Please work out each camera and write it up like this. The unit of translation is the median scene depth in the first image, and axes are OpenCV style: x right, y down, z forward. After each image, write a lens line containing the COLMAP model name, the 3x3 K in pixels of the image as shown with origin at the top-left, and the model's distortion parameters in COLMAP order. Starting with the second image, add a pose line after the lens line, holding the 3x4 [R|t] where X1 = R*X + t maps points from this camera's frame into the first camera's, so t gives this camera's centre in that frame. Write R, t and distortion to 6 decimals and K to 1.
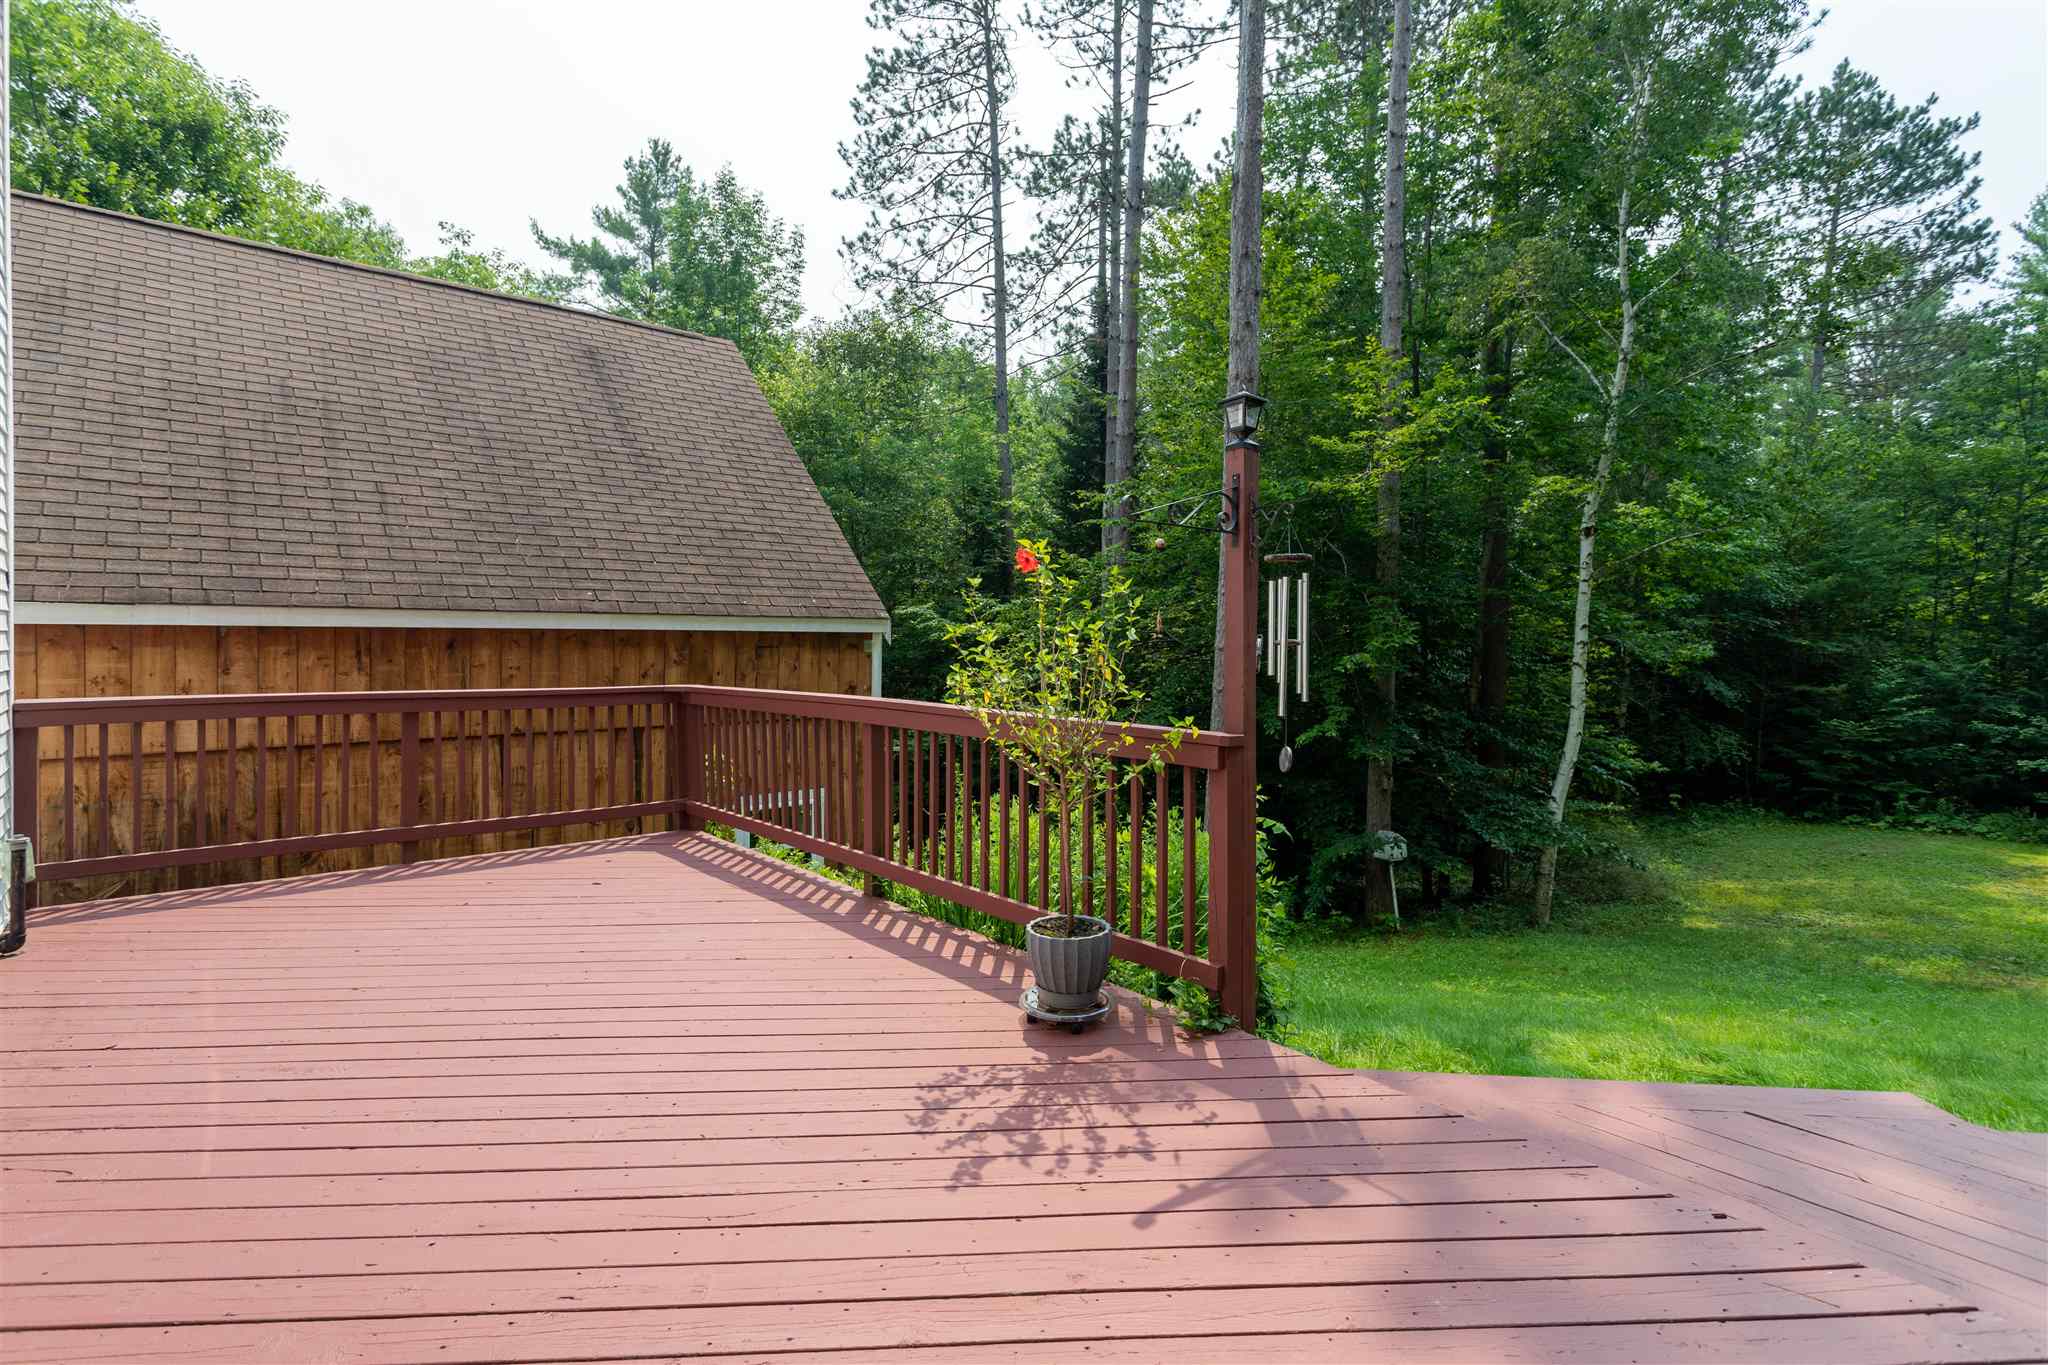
lens RADIAL K [[992.8, 0, 1019.0], [0, 992.8, 673.1], [0, 0, 1]] dist [0.006232, -0.001896]
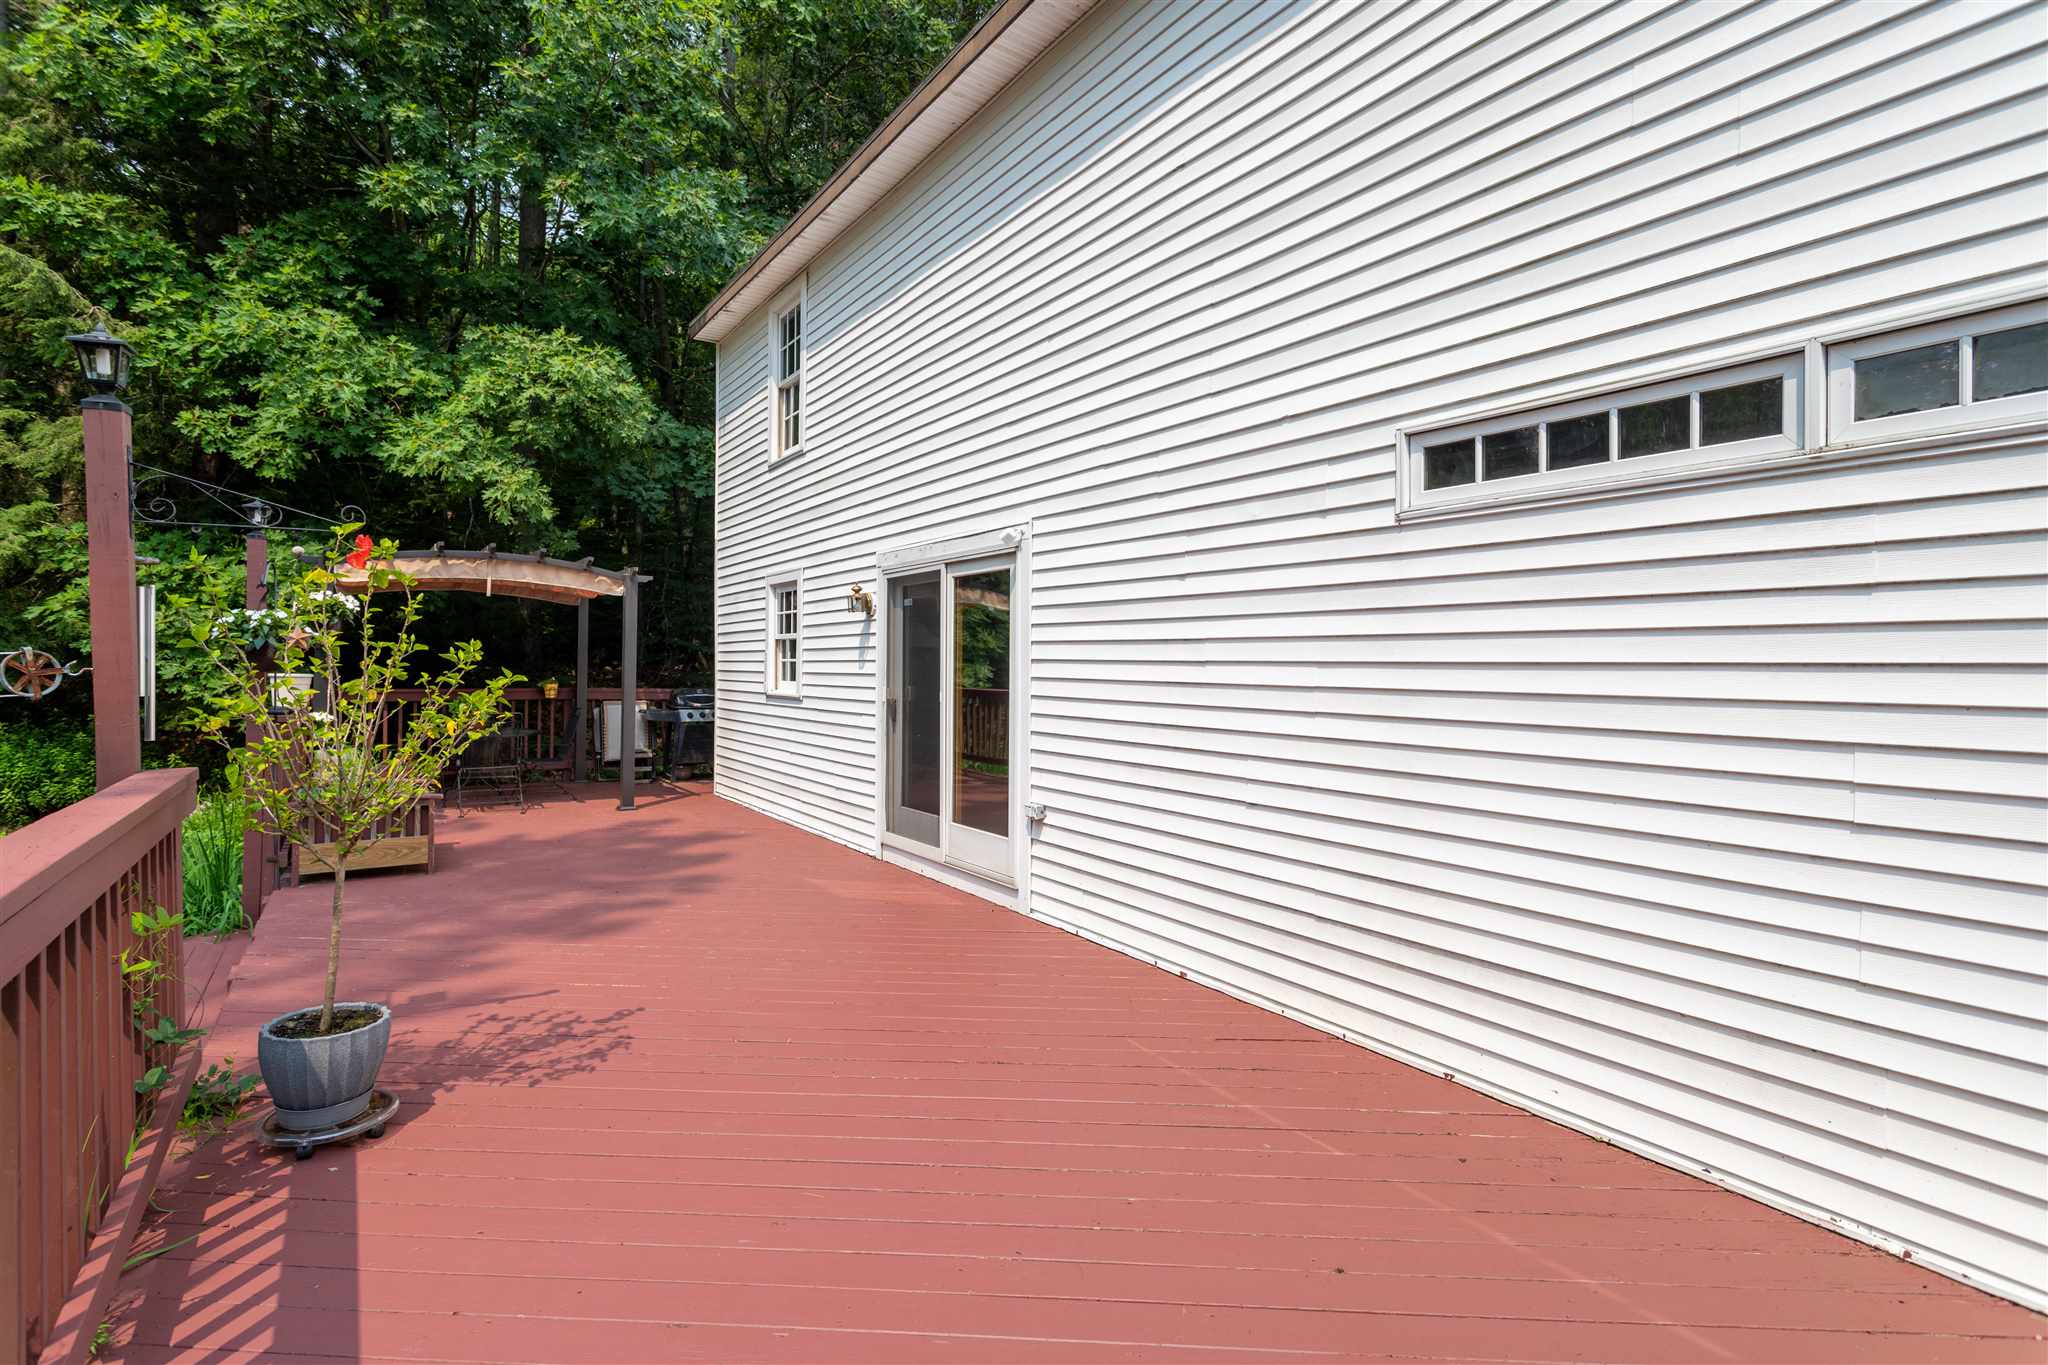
lens RADIAL K [[992.8, 0, 1021.7], [0, 992.8, 675.4], [0, 0, 1]] dist [0.006232, -0.001896]
pose [[-0.992873, -0.002596, 0.119148, -0.737273], [0.001811, 0.999319, 0.036865, -0.053996], [-0.119163, 0.036818, -0.992192, 2.138414]]
